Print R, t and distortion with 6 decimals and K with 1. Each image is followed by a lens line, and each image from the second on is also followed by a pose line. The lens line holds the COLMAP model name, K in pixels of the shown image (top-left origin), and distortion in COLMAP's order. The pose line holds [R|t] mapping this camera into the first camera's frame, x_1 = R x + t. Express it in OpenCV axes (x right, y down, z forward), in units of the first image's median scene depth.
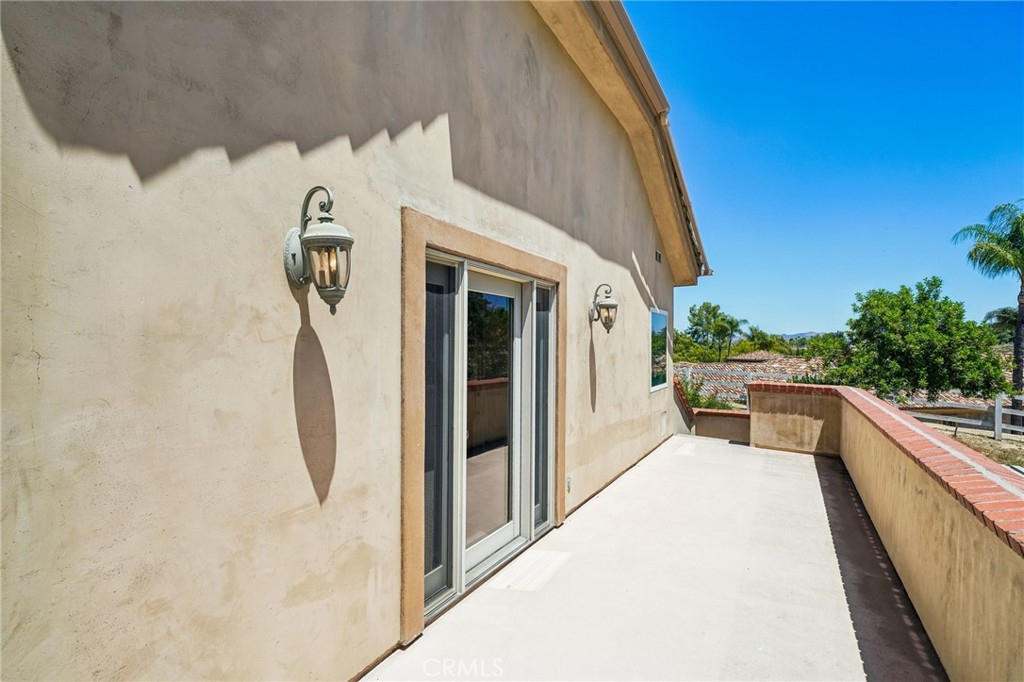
lens RADIAL K [[498.9, 0, 511.4], [0, 498.9, 349.7], [0, 0, 1]] dist [0.003144, 0.000539]
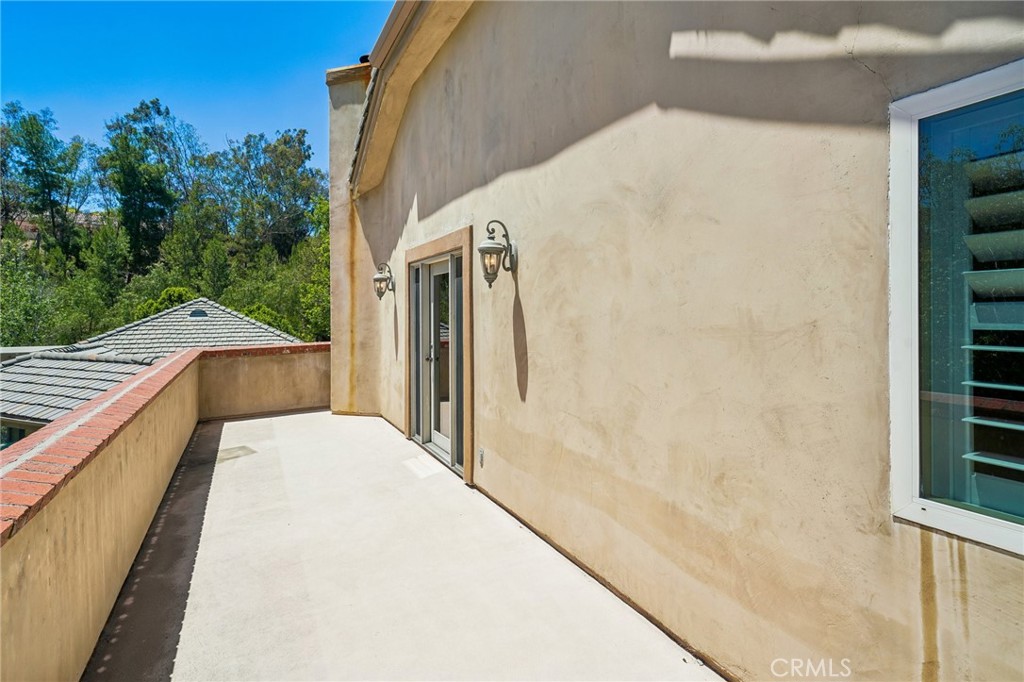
lens RADIAL K [[541.0, 0, 506.8], [0, 541.0, 304.7], [0, 0, 1]] dist [-0.000364, -0.000955]
pose [[-0.579772, -0.006955, -0.814749, 1.133531], [0.002522, 0.999943, -0.010331, -0.001051], [0.814775, -0.008044, -0.579722, 2.032250]]
